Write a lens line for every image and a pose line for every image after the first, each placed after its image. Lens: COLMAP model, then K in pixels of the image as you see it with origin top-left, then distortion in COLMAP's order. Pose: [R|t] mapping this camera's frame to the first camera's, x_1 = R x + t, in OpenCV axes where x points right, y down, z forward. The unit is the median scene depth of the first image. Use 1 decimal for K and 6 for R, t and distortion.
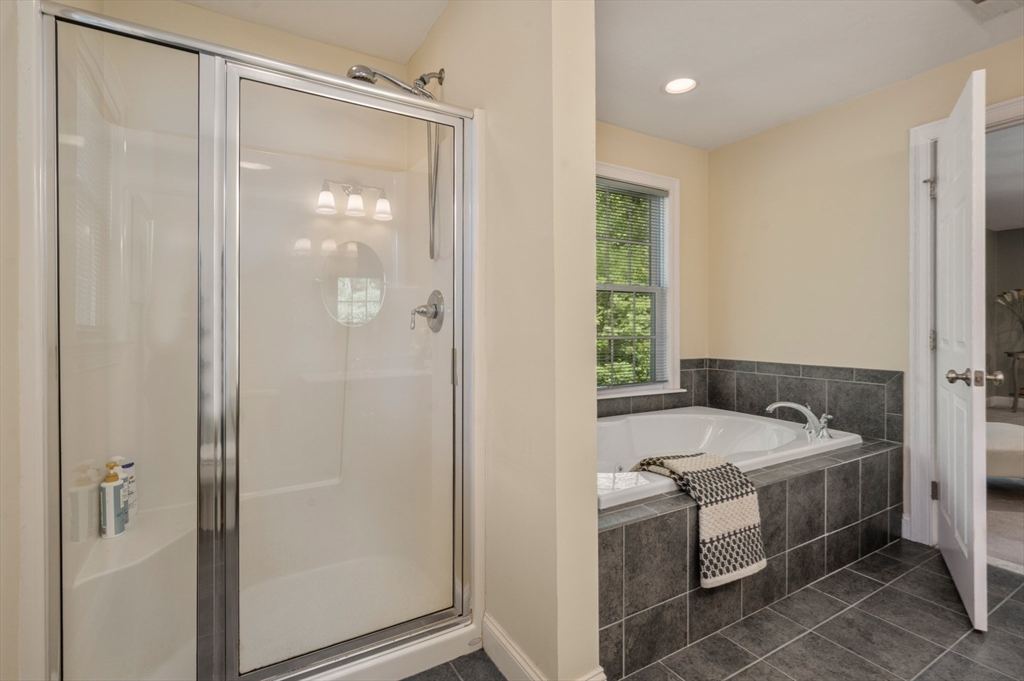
lens RADIAL K [[459.0, 0, 570.7], [0, 459.0, 330.5], [0, 0, 1]] dist [0.001043, -0.000542]
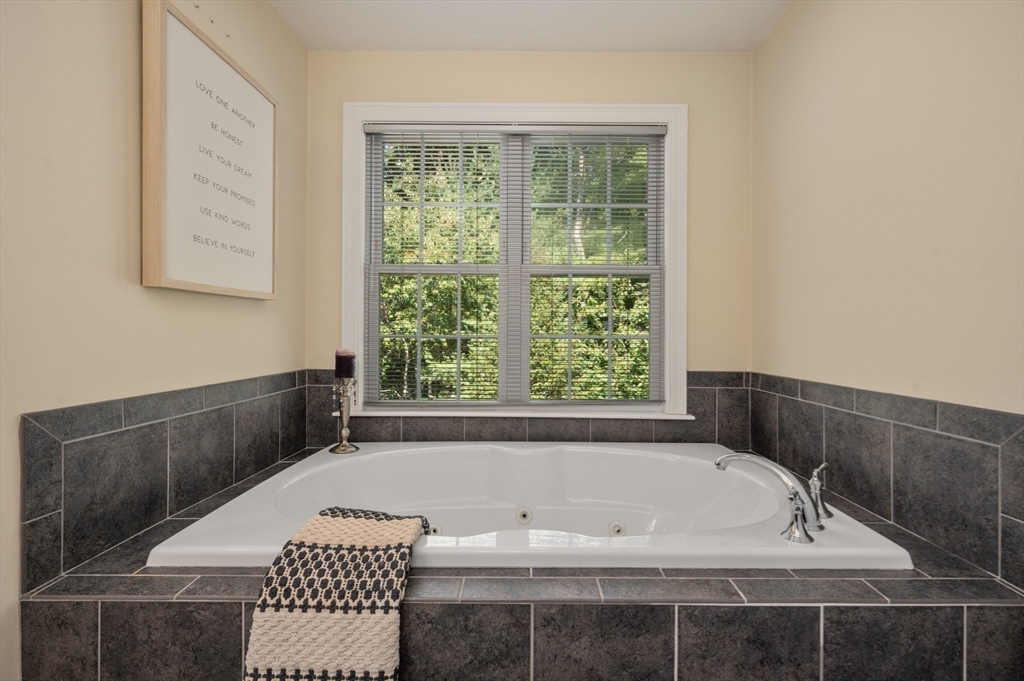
lens RADIAL K [[459.0, 0, 505.6], [0, 459.0, 334.2], [0, 0, 1]] dist [0.001043, -0.000542]
pose [[0.850993, 0.004441, -0.525159, 0.490354], [-0.009586, 0.999929, -0.007077, 0.021859], [0.525090, 0.011057, 0.850975, 0.381325]]
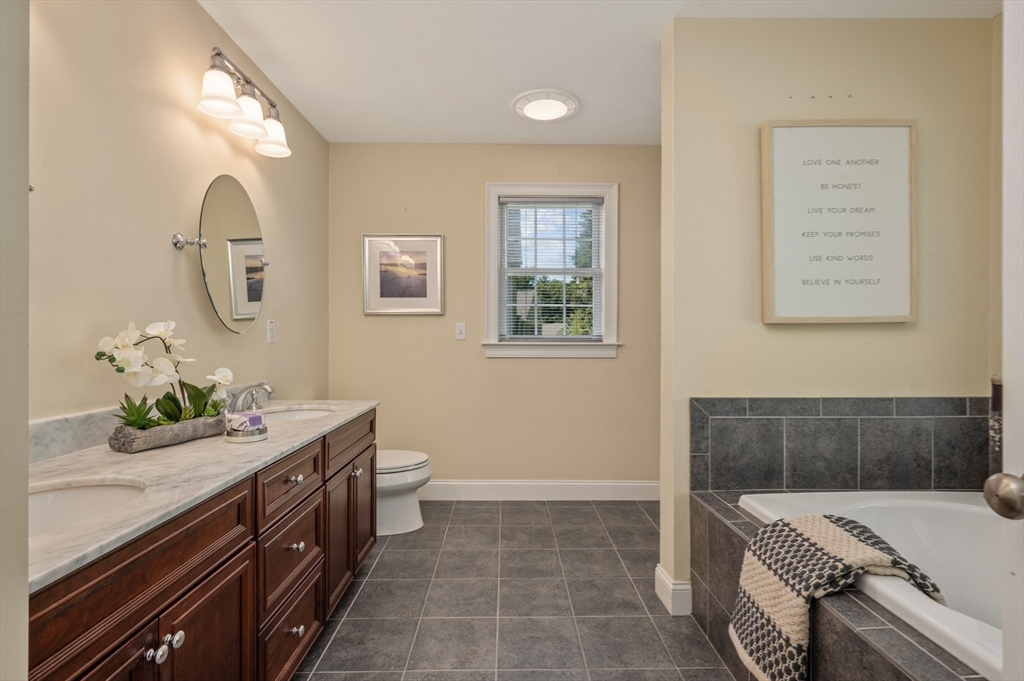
lens RADIAL K [[459.0, 0, 505.6], [0, 459.0, 339.8], [0, 0, 1]] dist [0.001043, -0.000542]
pose [[-0.509925, 0.000810, -0.860218, 0.717771], [-0.005102, 0.999979, 0.003966, -0.002680], [0.860203, 0.006411, -0.509911, 0.602260]]
